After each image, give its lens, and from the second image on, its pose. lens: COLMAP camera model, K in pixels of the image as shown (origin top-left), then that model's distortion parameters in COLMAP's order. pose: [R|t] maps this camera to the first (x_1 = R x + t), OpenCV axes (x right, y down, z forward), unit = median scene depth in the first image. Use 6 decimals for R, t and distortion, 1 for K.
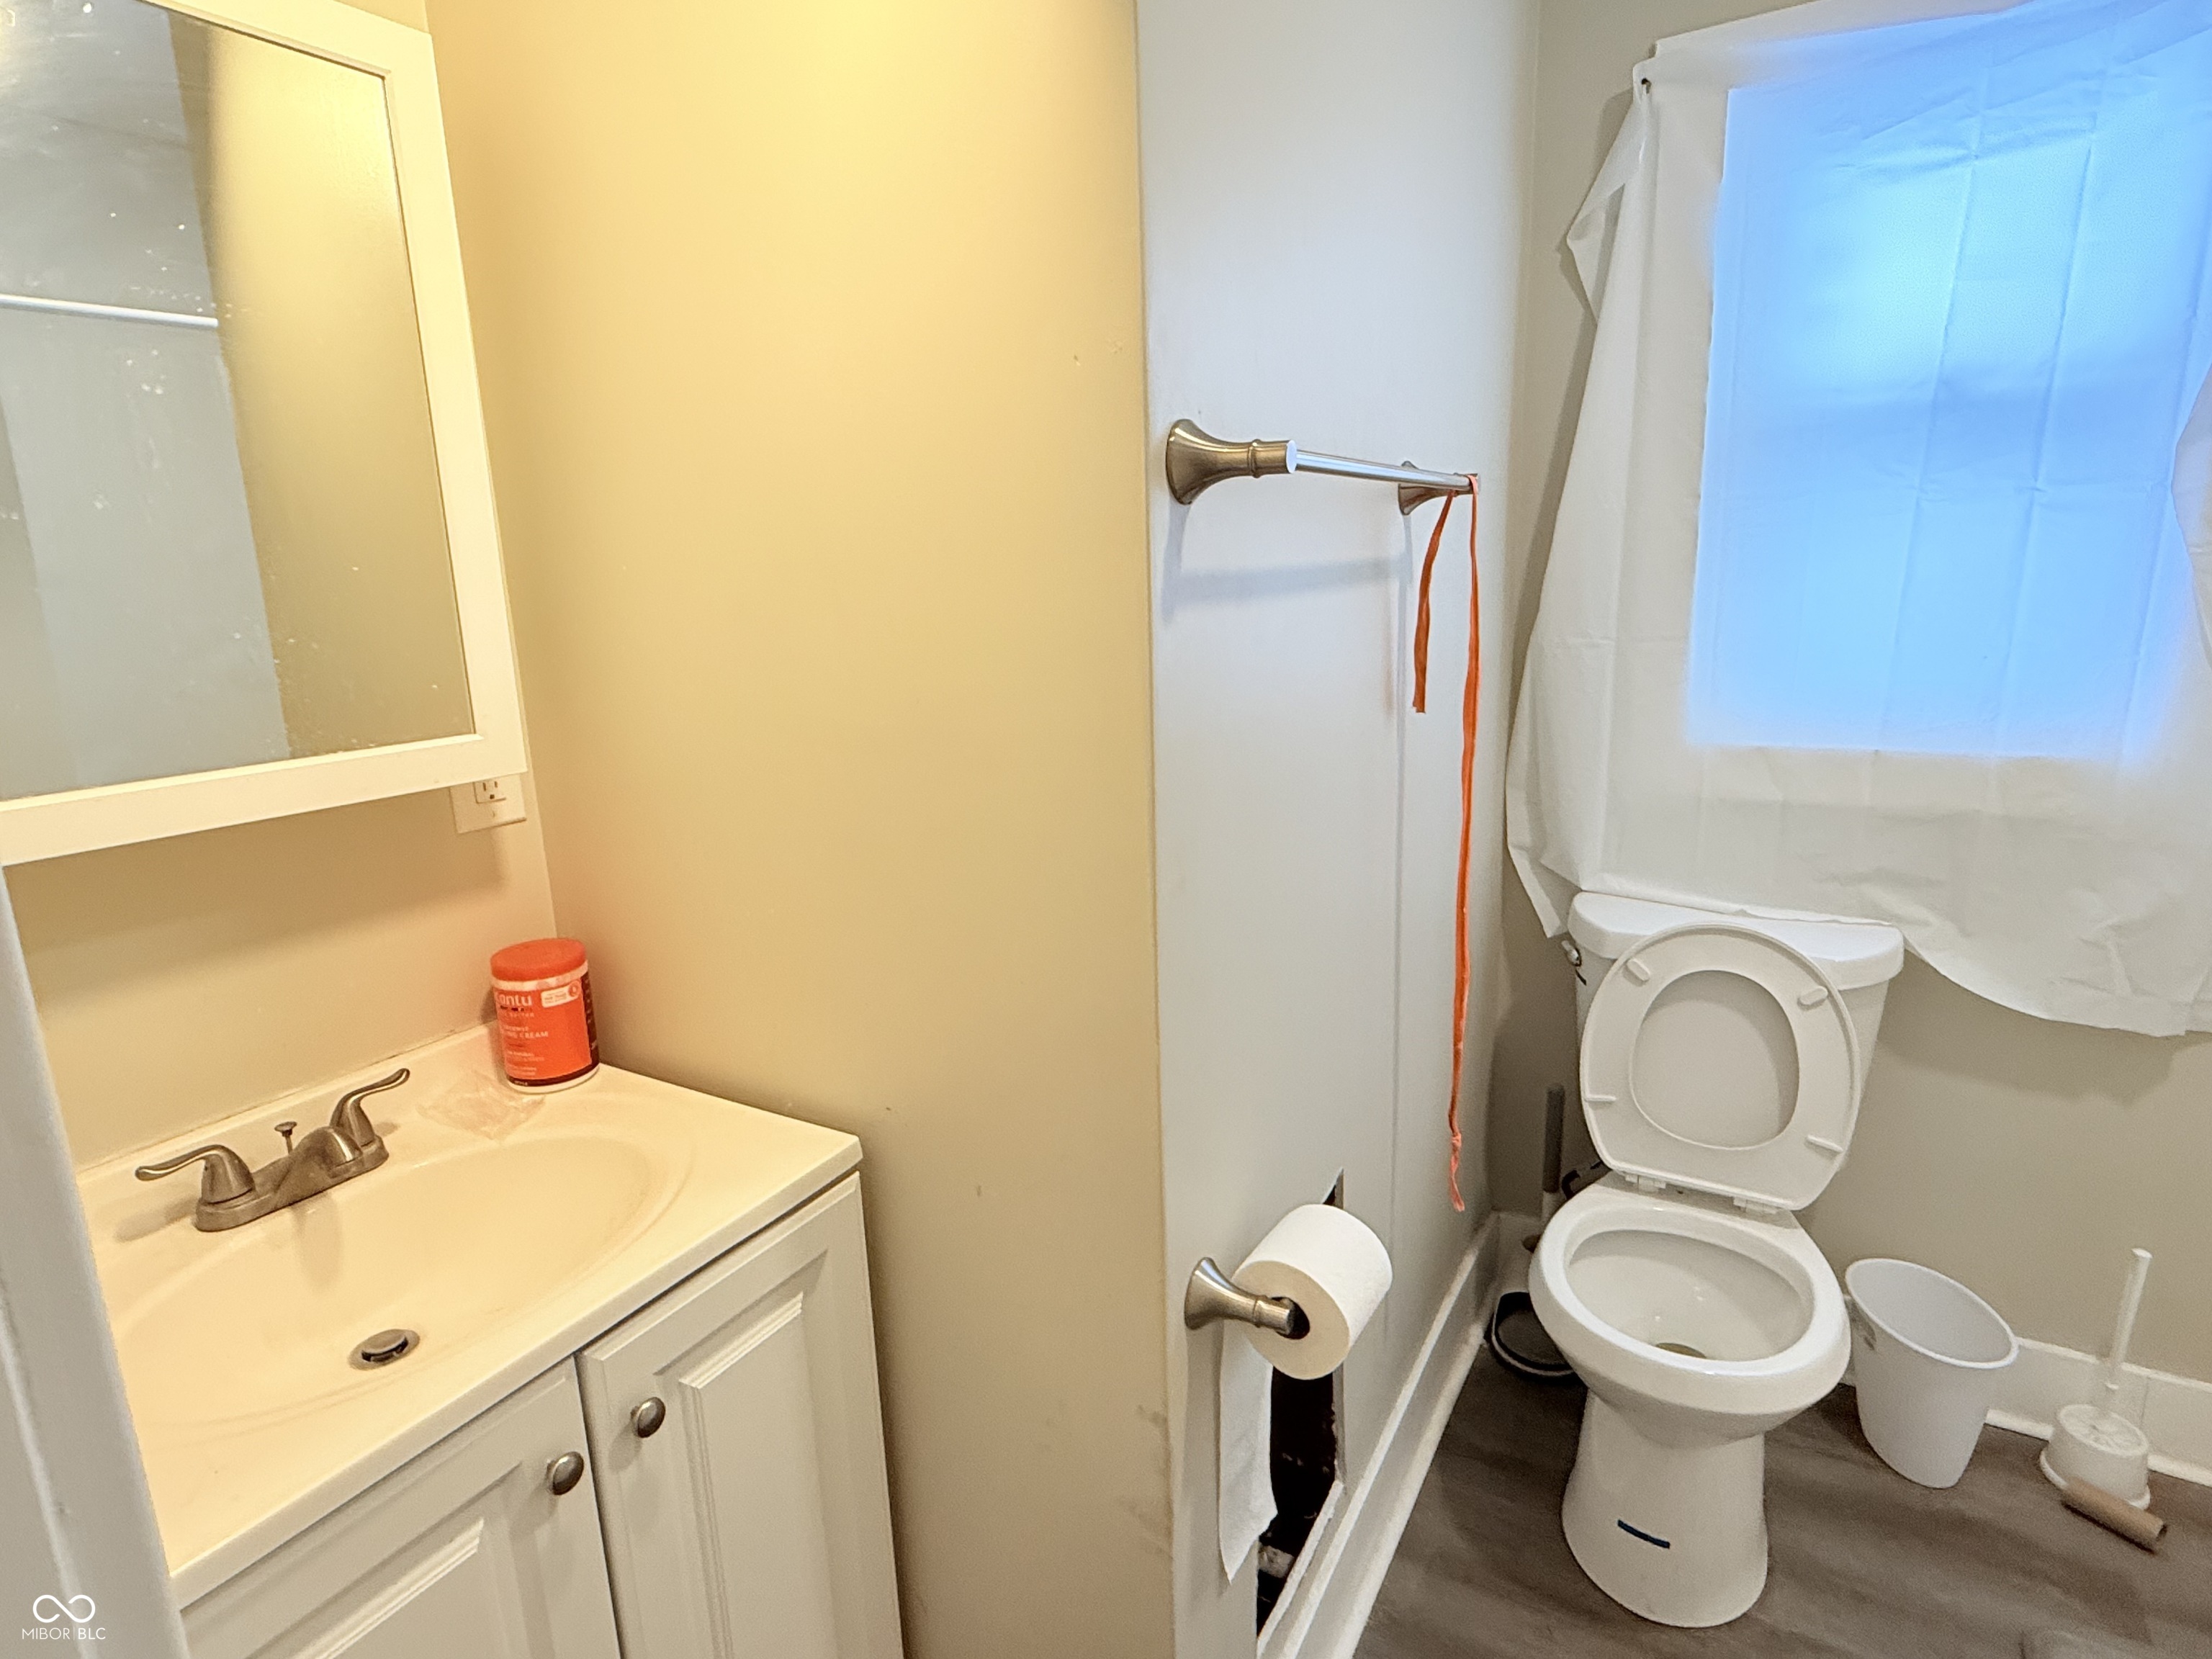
lens RADIAL K [[1187.1, 0, 1097.5], [0, 1187.1, 822.6], [0, 0, 1]] dist [0.002178, -0.002098]
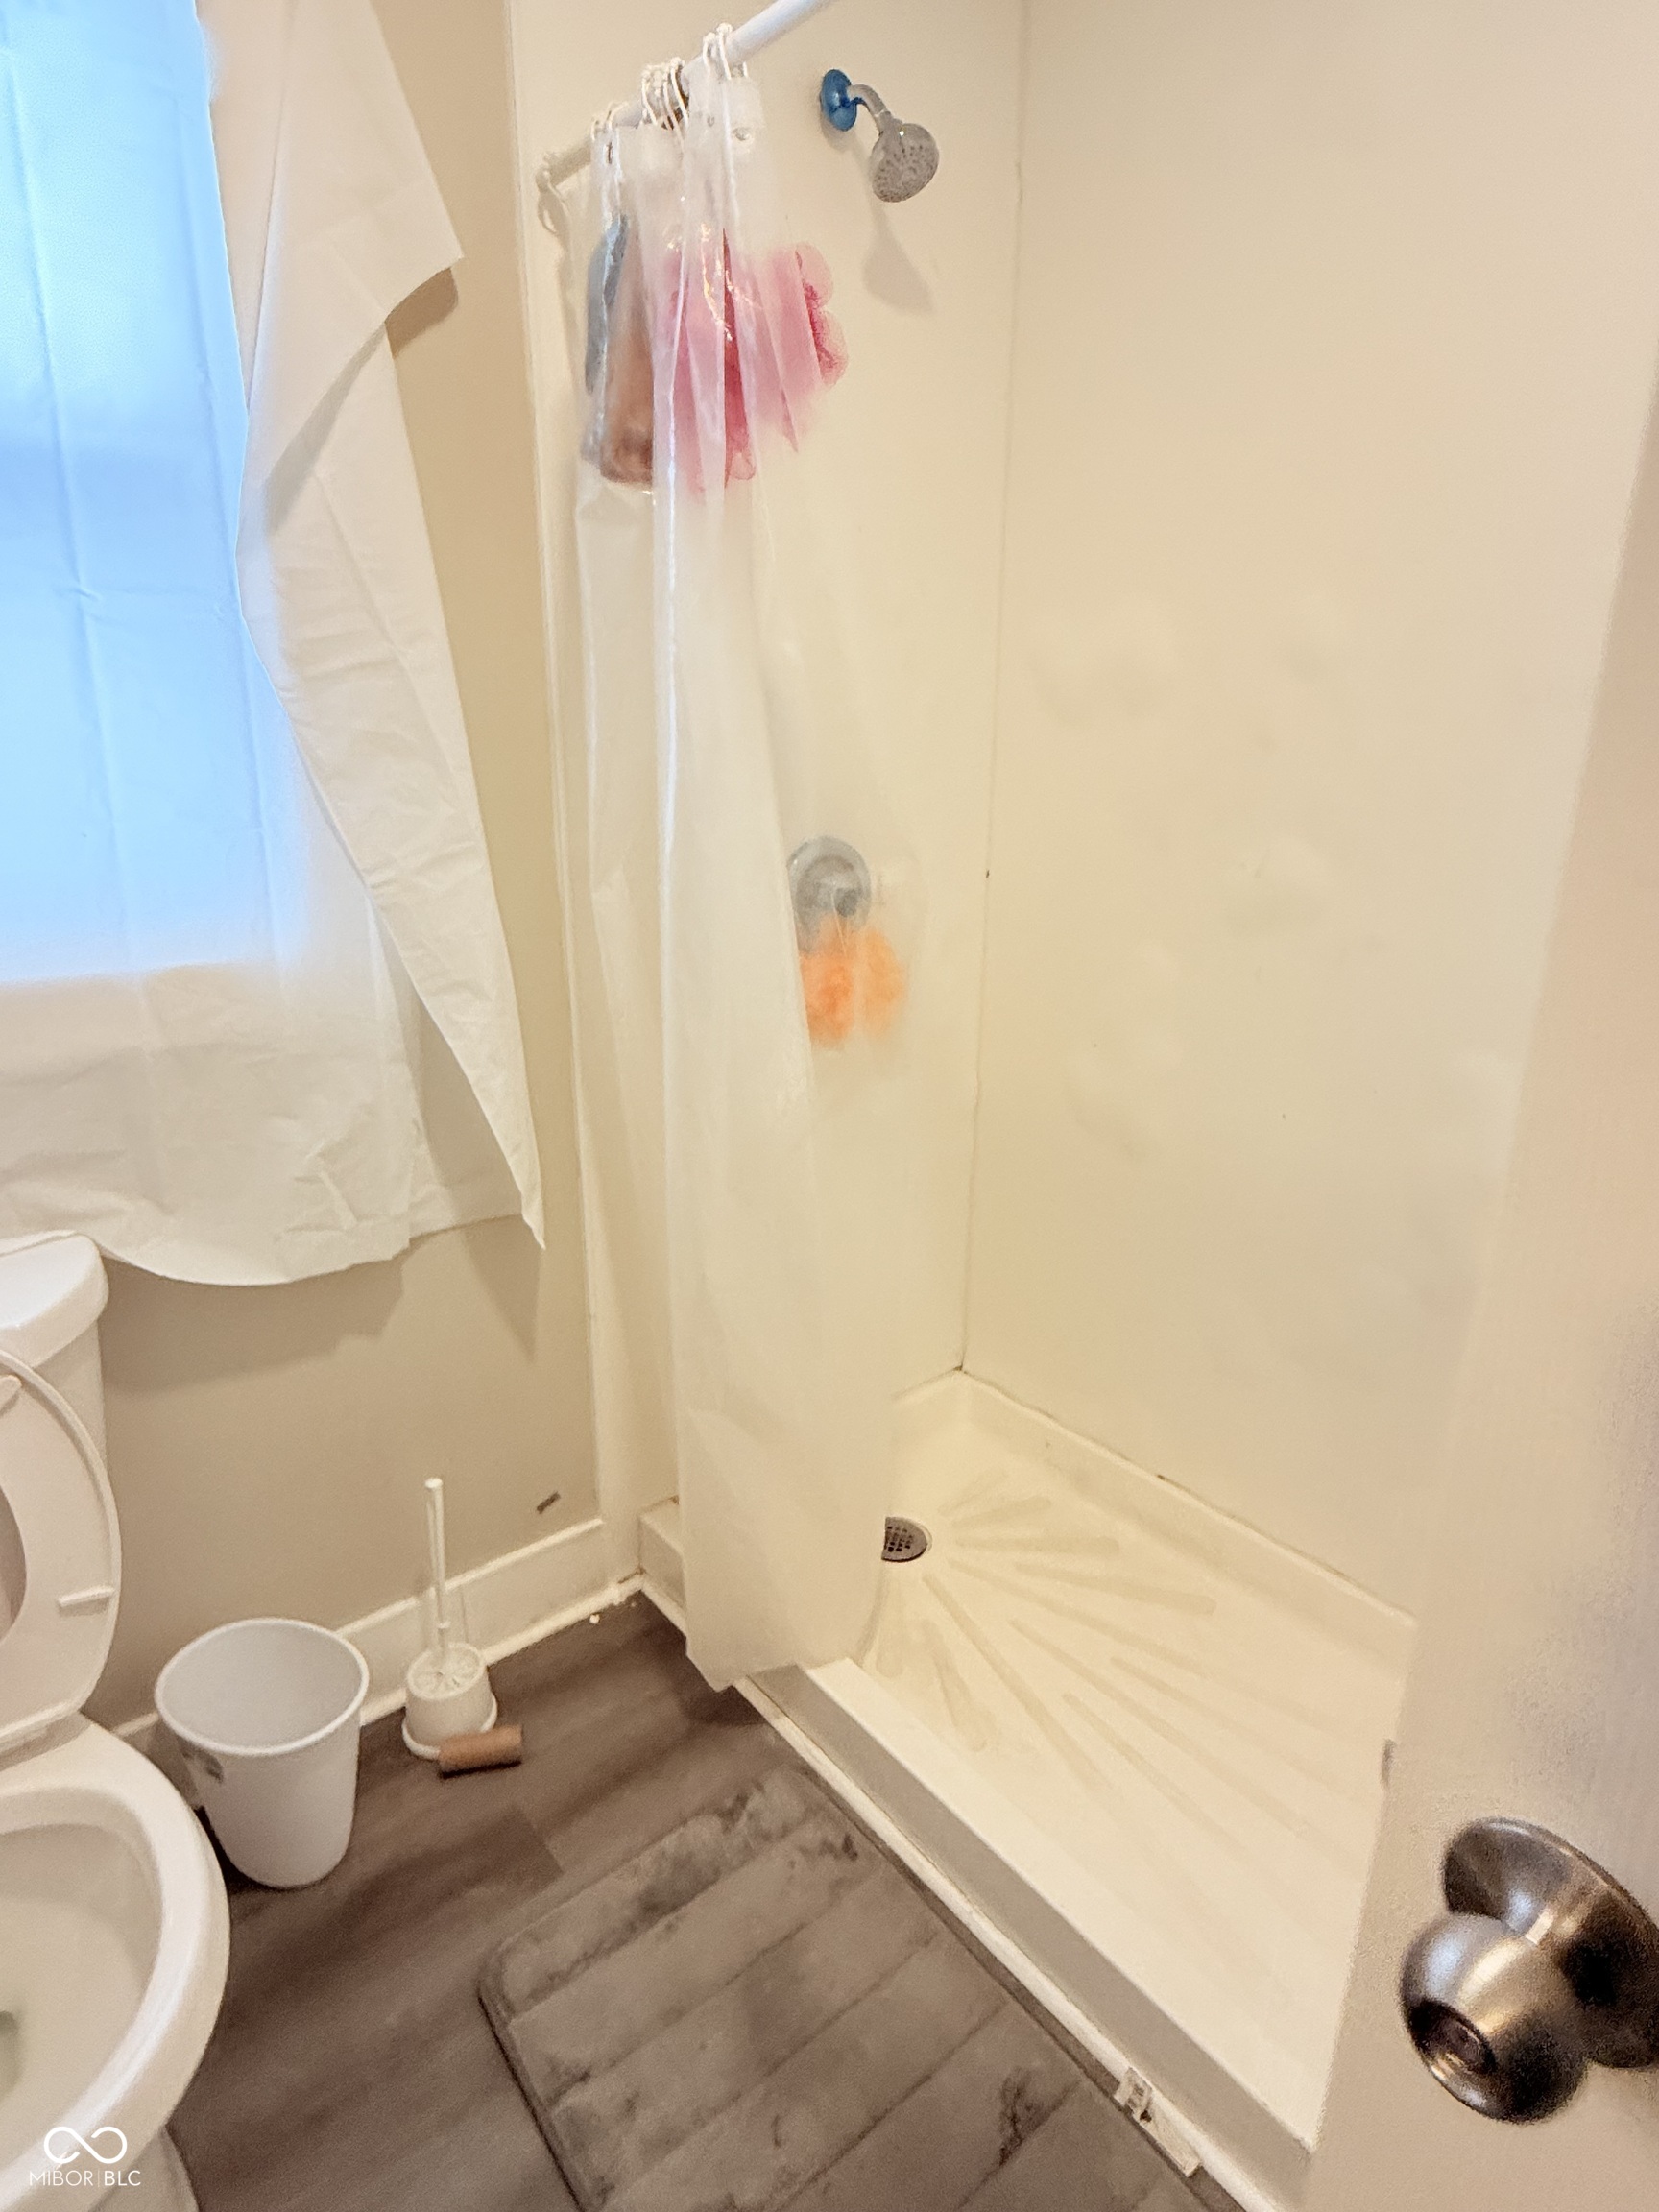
lens RADIAL K [[1187.1, 0, 817.8], [0, 1187.1, 1110.1], [0, 0, 1]] dist [0.002178, -0.002098]
pose [[0.351321, -0.234825, 0.906328, 0.222885], [0.191356, 0.965610, 0.176010, -0.022416], [-0.916492, 0.111595, 0.384174, 0.348389]]
